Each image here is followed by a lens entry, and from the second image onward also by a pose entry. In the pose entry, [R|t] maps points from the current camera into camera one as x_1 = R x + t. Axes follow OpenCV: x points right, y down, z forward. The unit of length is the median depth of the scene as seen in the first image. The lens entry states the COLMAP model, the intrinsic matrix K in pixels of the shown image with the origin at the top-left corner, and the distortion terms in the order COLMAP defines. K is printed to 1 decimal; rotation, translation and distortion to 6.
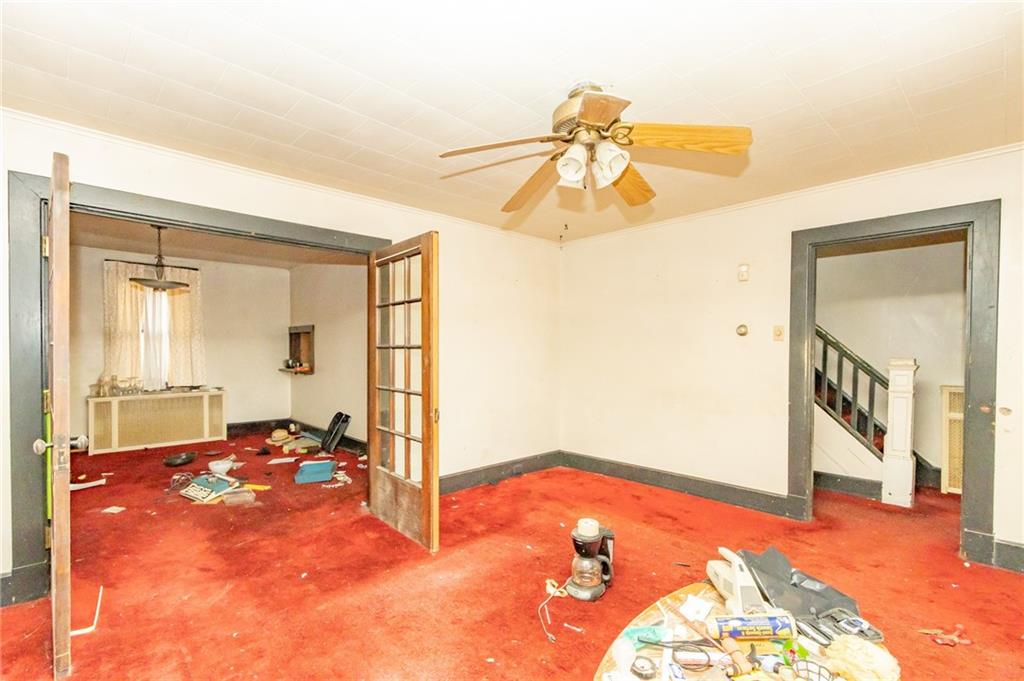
lens RADIAL K [[470.2, 0, 508.8], [0, 470.2, 346.8], [0, 0, 1]] dist [0.001205, -0.000072]
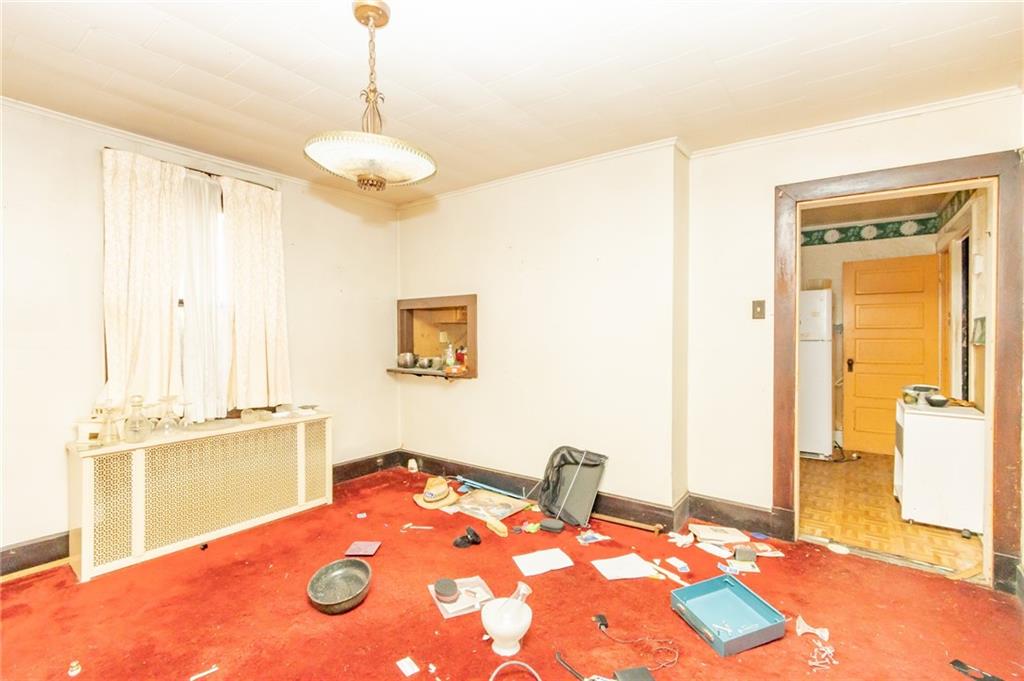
lens RADIAL K [[470.2, 0, 514.0], [0, 470.2, 339.3], [0, 0, 1]] dist [0.001205, -0.000072]
pose [[0.983030, 0.000250, 0.183443, -0.503866], [-0.002573, 0.999920, 0.012423, 0.001994], [-0.183425, -0.012684, 0.982952, 0.437892]]
